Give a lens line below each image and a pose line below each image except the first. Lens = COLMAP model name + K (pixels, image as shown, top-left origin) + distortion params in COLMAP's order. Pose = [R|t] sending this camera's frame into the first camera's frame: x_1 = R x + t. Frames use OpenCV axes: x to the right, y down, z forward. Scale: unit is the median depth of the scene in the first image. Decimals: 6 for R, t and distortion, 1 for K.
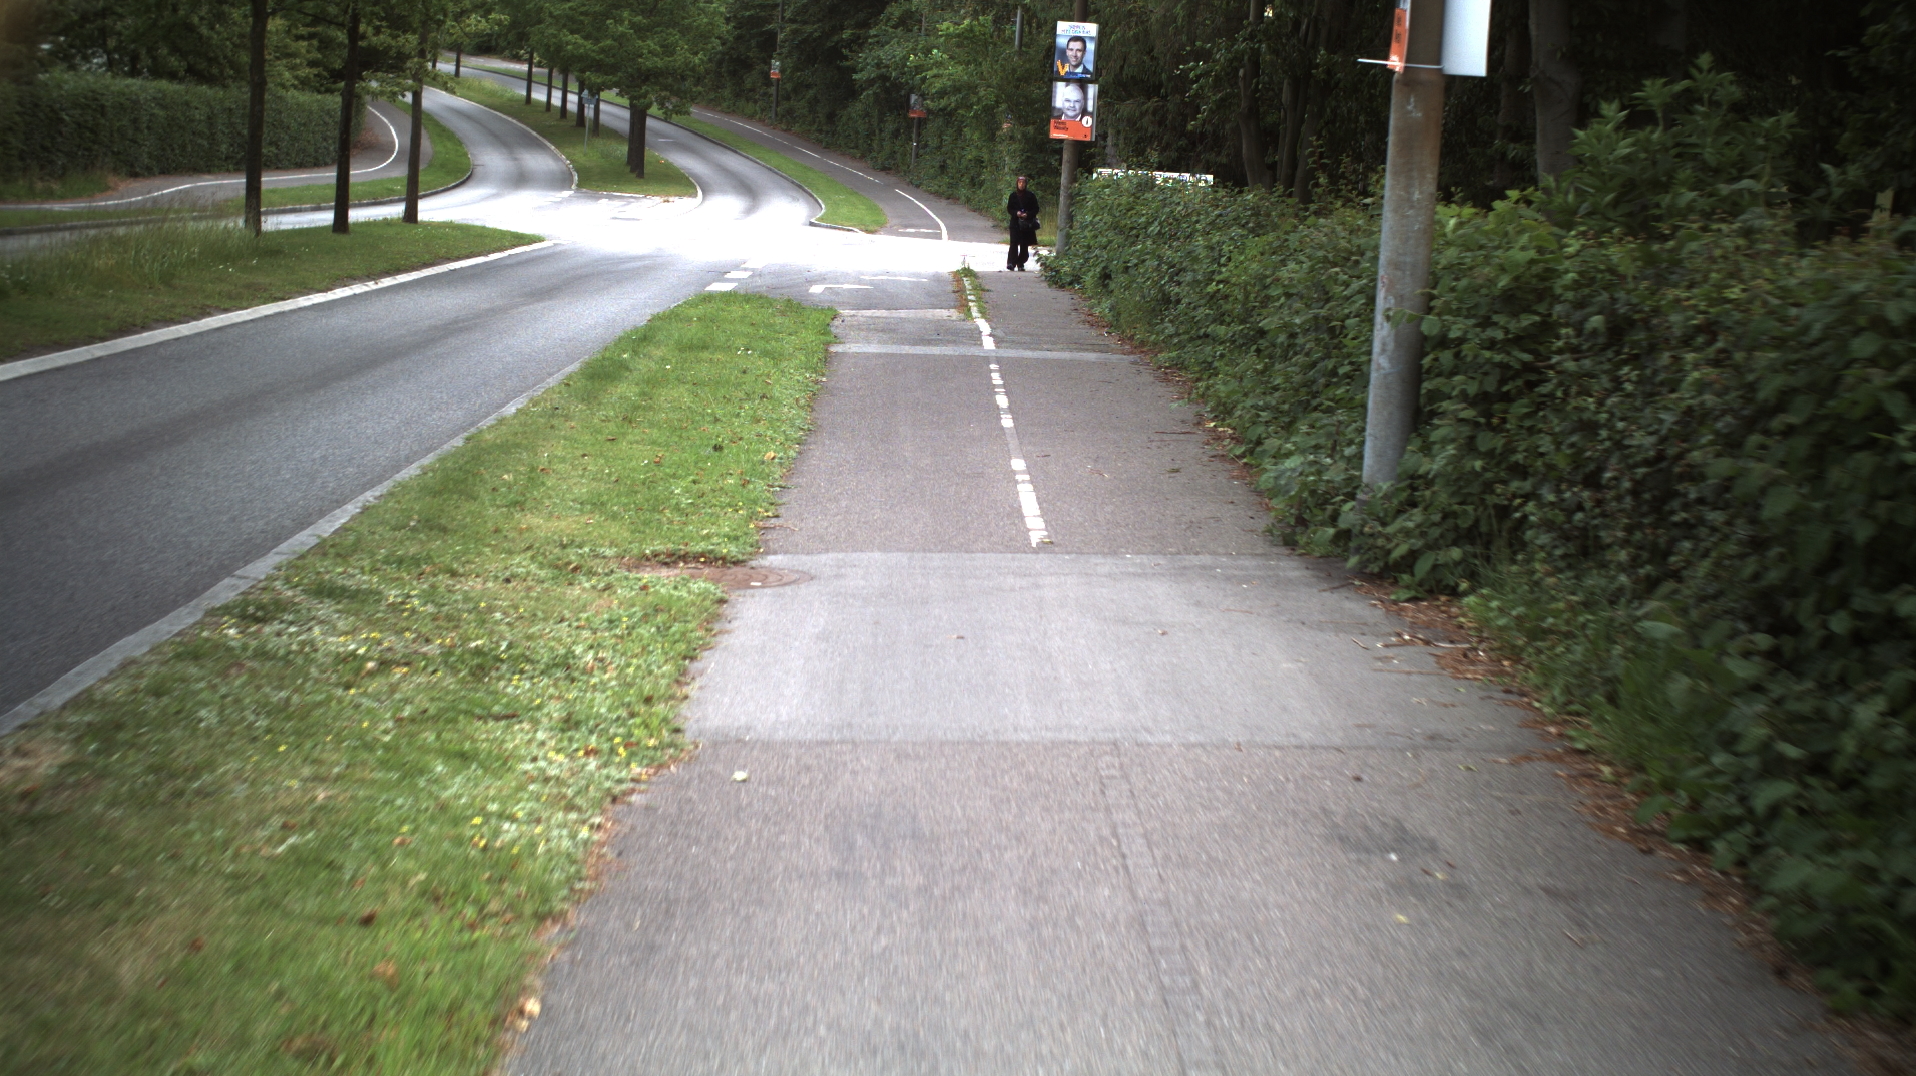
lens RADIAL K [[3398.4, 0, 958.0], [0, 3398.4, 538.0], [0, 0, 1]] dist [-0.269092, 0.210671]
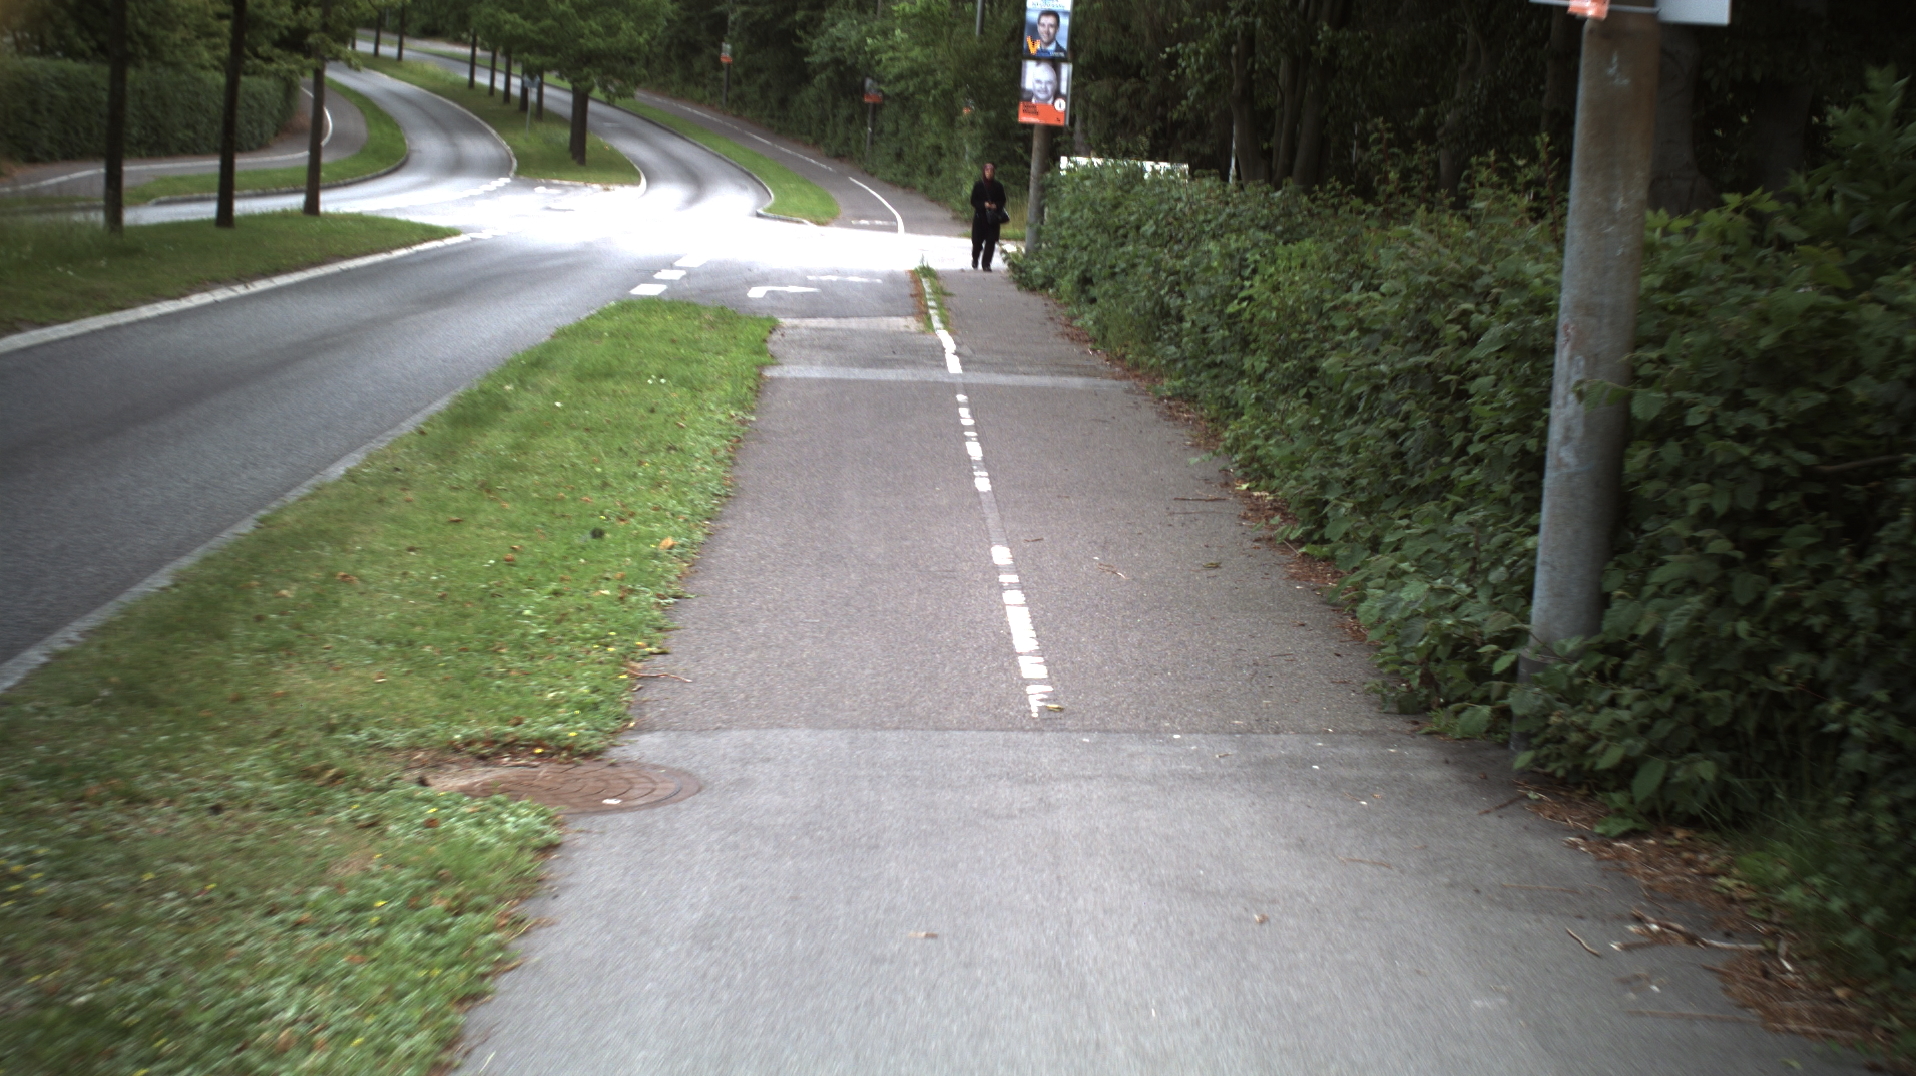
lens RADIAL K [[3398.4, 0, 958.0], [0, 3398.4, 538.0], [0, 0, 1]] dist [-0.269092, 0.210671]
pose [[0.999906, 0.002830, 0.013392, -0.000711], [-0.002880, 0.999989, 0.003692, -0.011116], [-0.013381, -0.003730, 0.999904, 0.100012]]
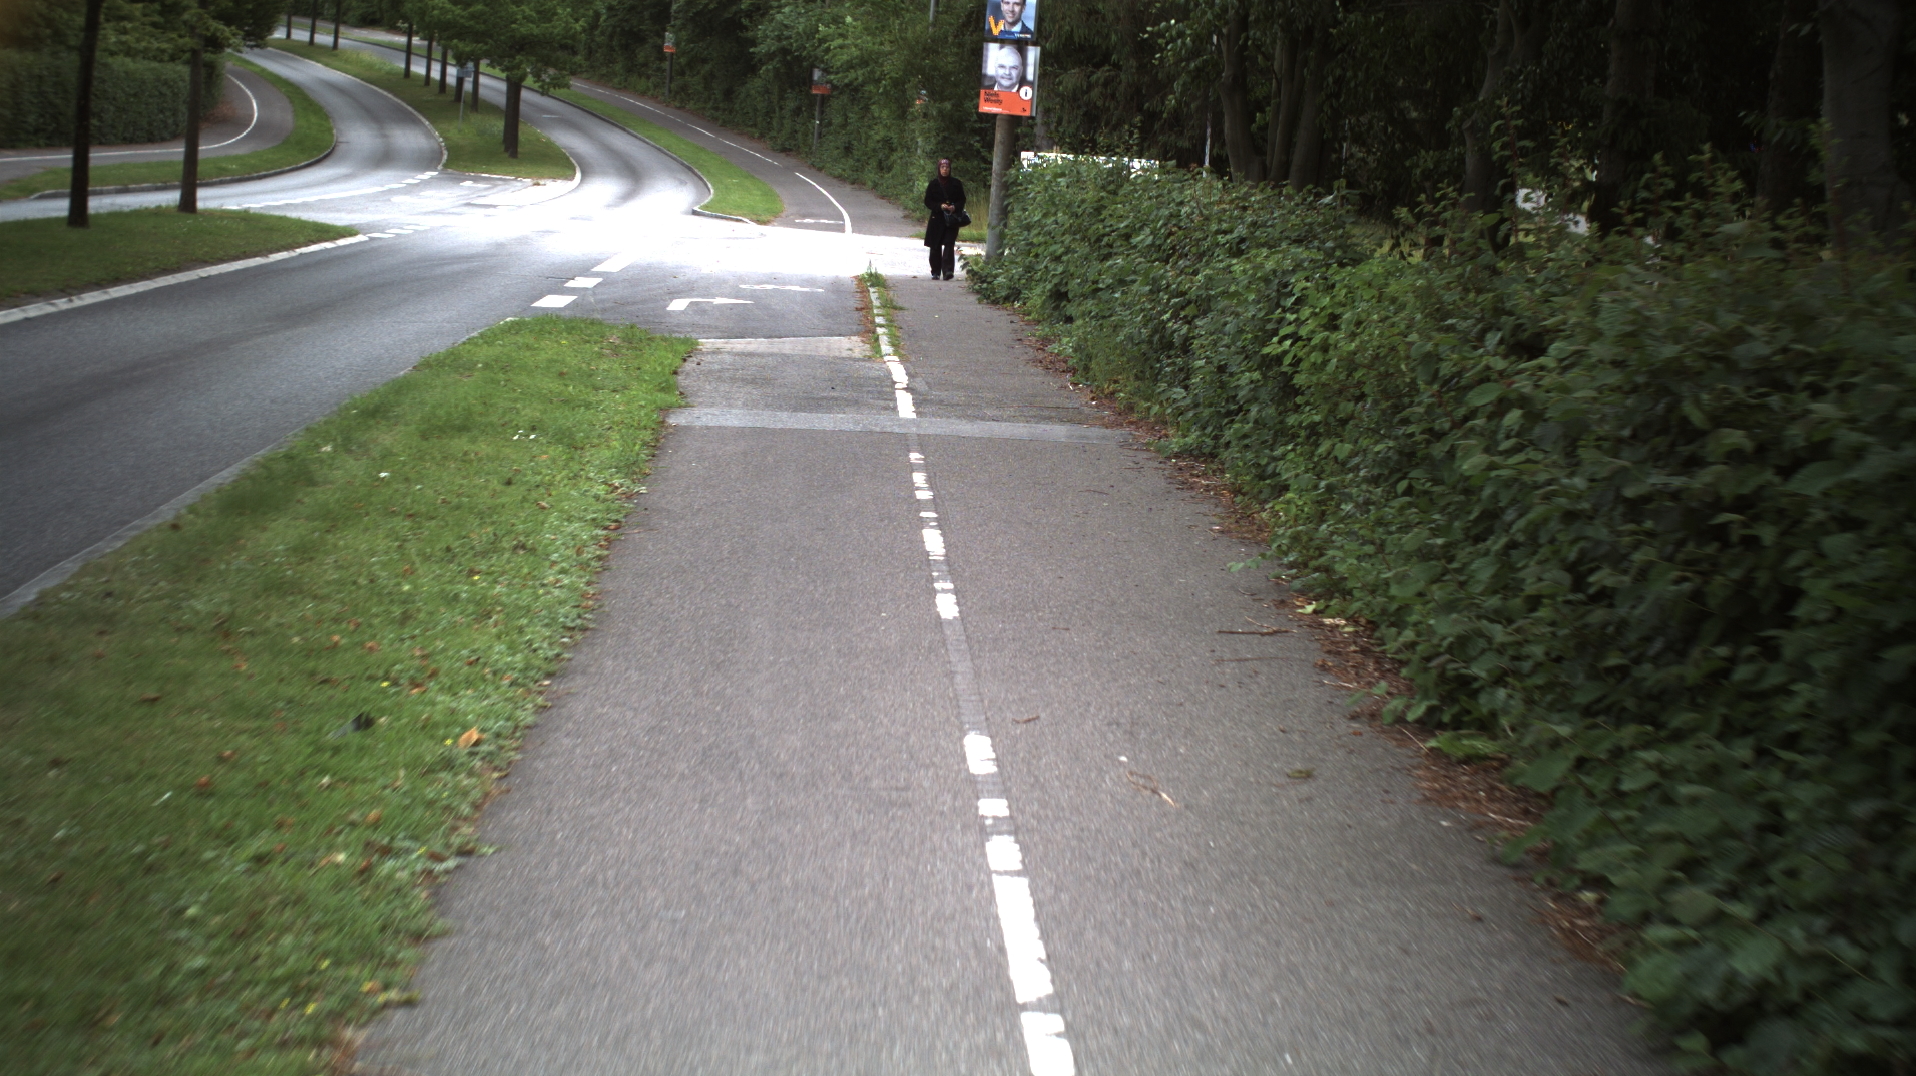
lens RADIAL K [[3398.4, 0, 958.0], [0, 3398.4, 538.0], [0, 0, 1]] dist [-0.269092, 0.210671]
pose [[0.999570, 0.007354, 0.028394, 0.000171], [-0.007502, 0.999959, 0.005099, -0.021823], [-0.028355, -0.005310, 0.999584, 0.200611]]
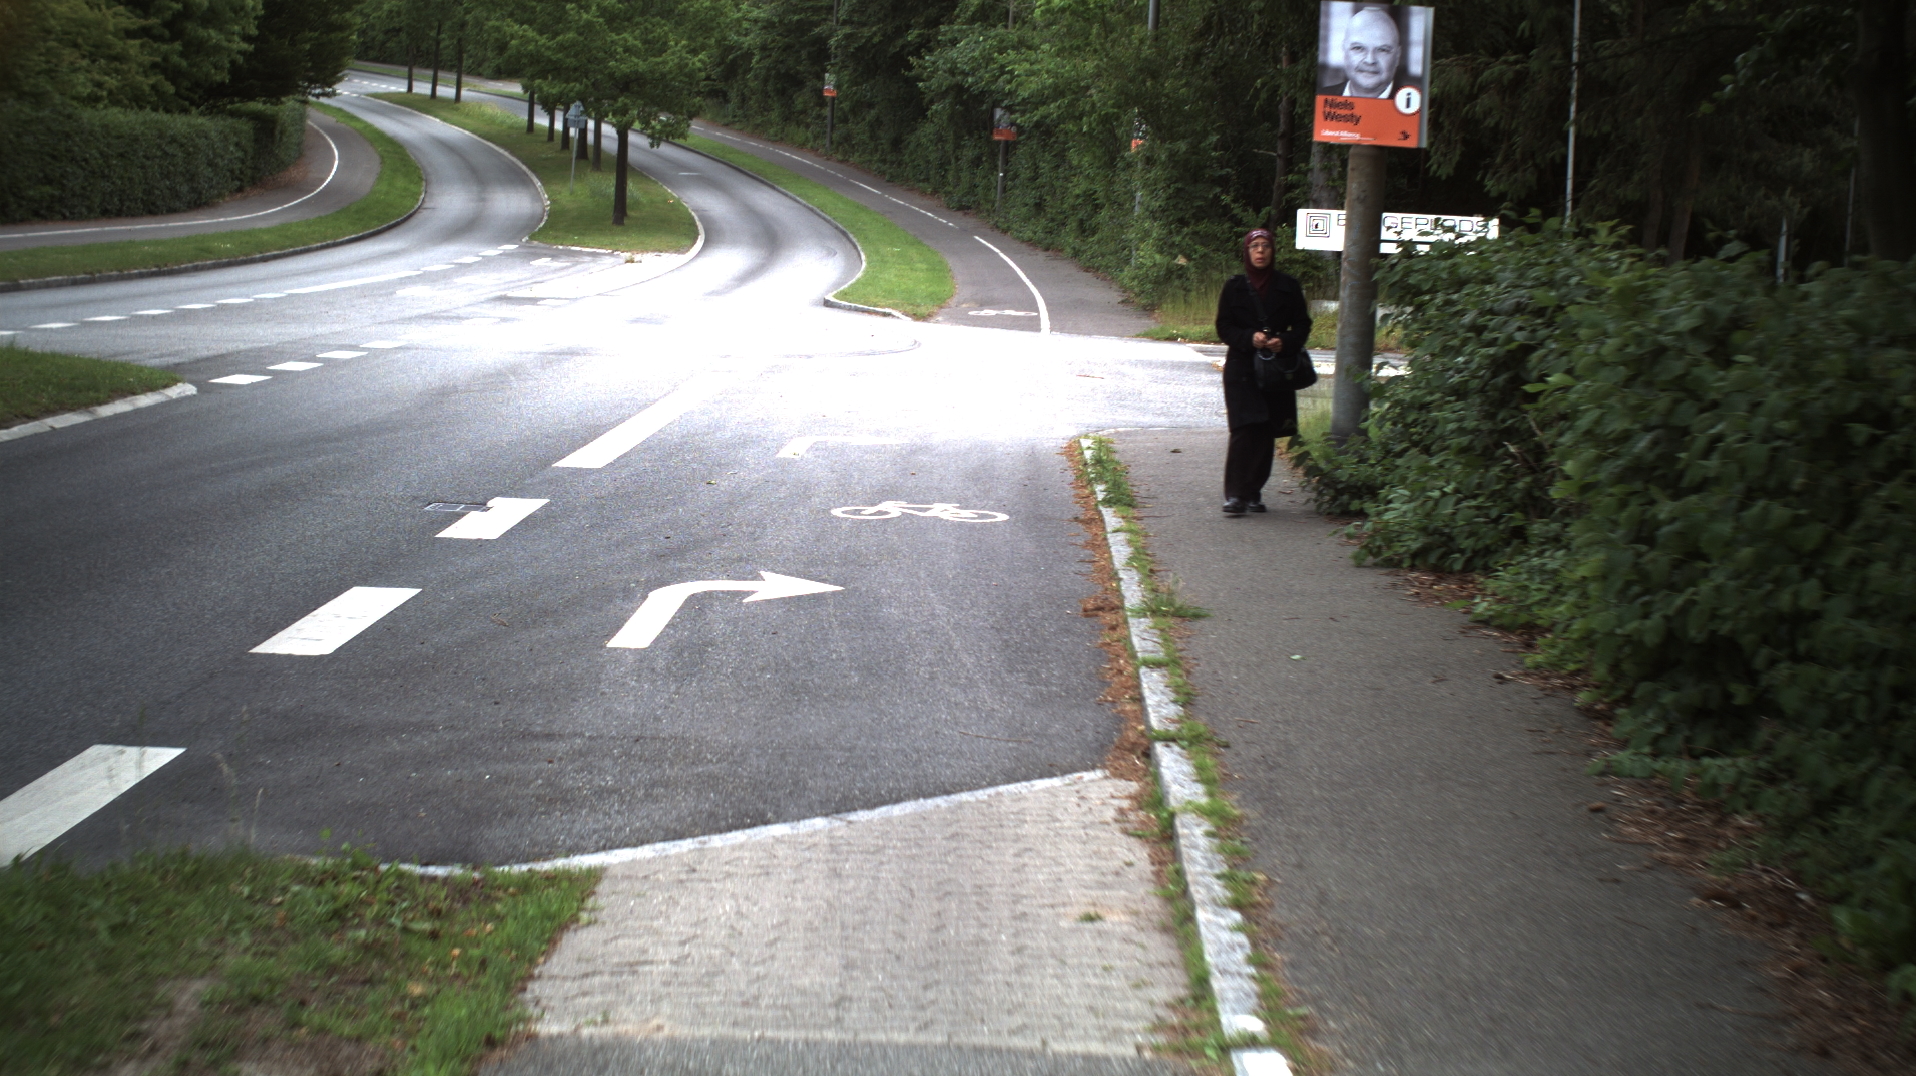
lens RADIAL K [[3398.4, 0, 958.0], [0, 3398.4, 538.0], [0, 0, 1]] dist [-0.269092, 0.210671]
pose [[0.999566, -0.007735, -0.028436, -0.003784], [0.007445, 0.999919, -0.010292, -0.067993], [0.028513, 0.010076, 0.999543, 0.603527]]
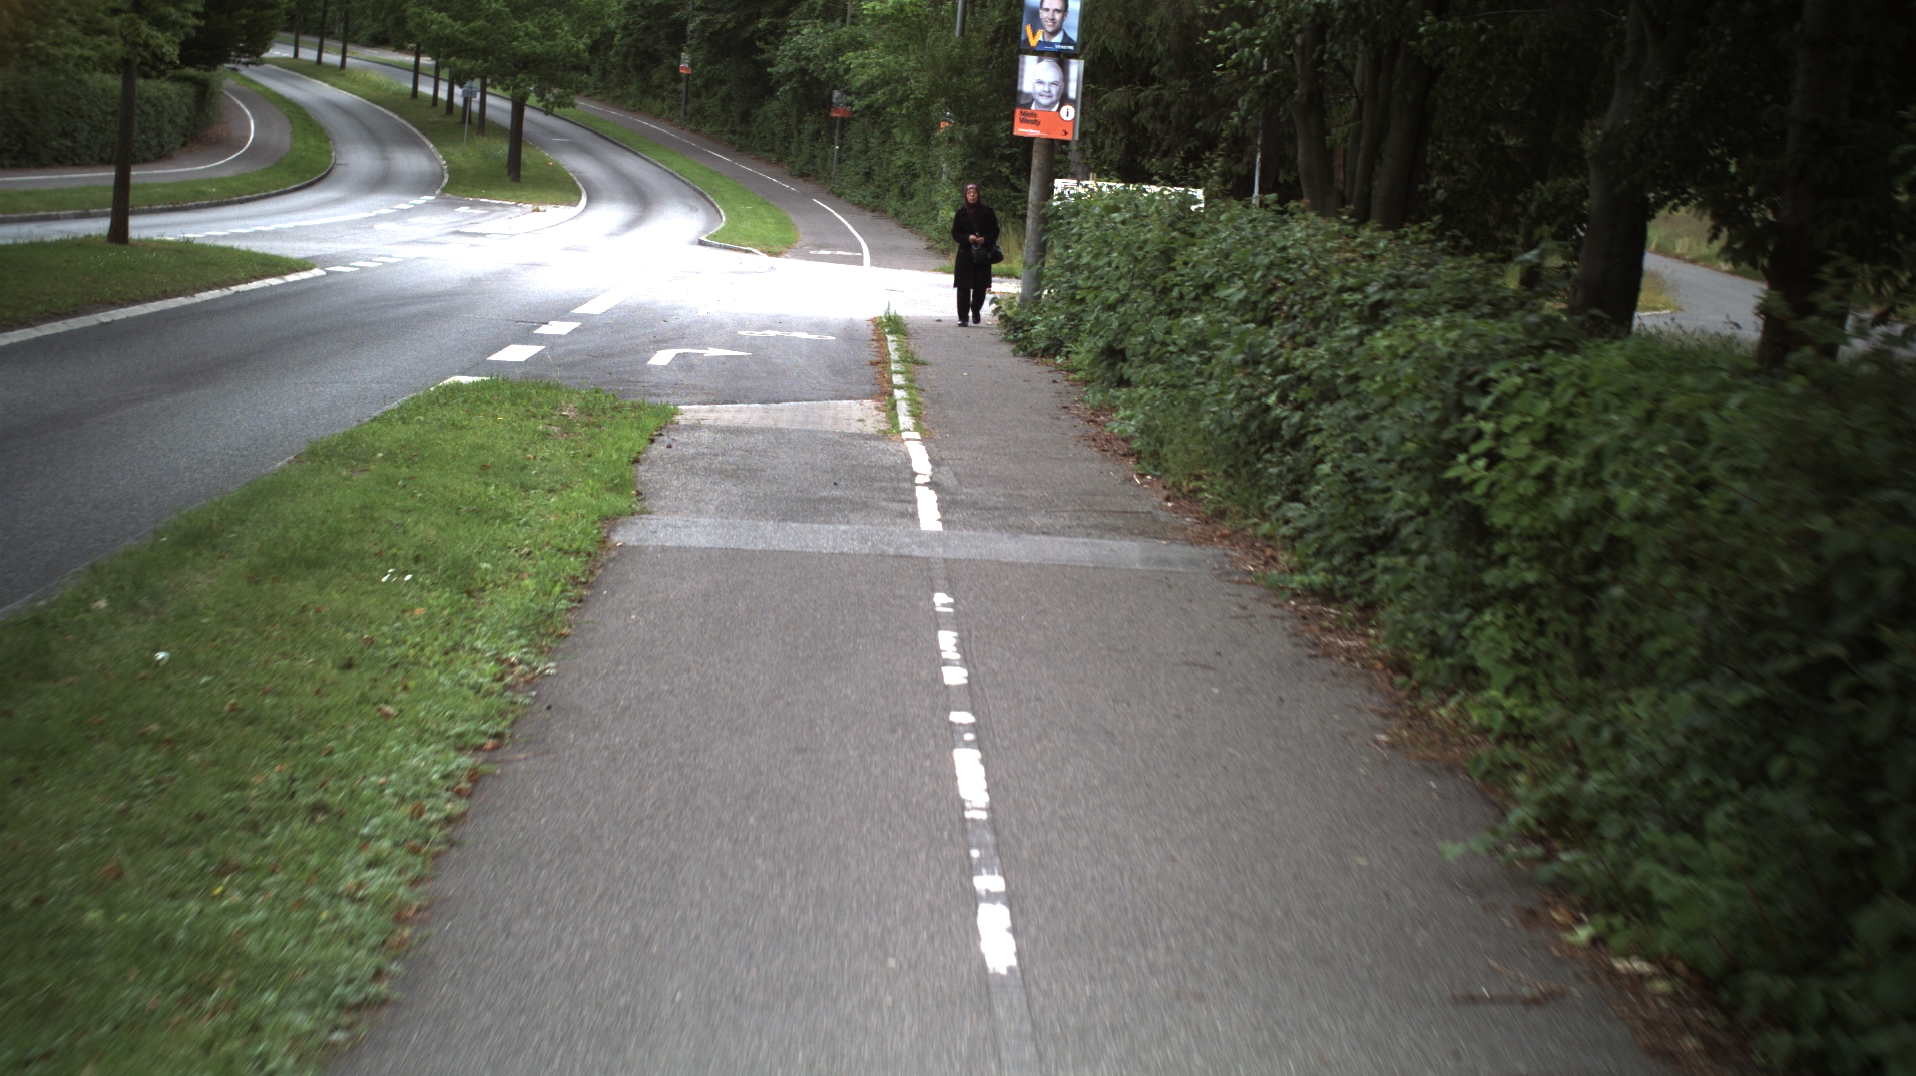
lens RADIAL K [[3398.4, 0, 958.0], [0, 3398.4, 538.0], [0, 0, 1]] dist [-0.269092, 0.210671]
pose [[0.999663, 0.013557, 0.022137, 0.001214], [-0.013508, 0.999906, -0.002383, -0.033139], [-0.022167, 0.002084, 0.999752, 0.300952]]
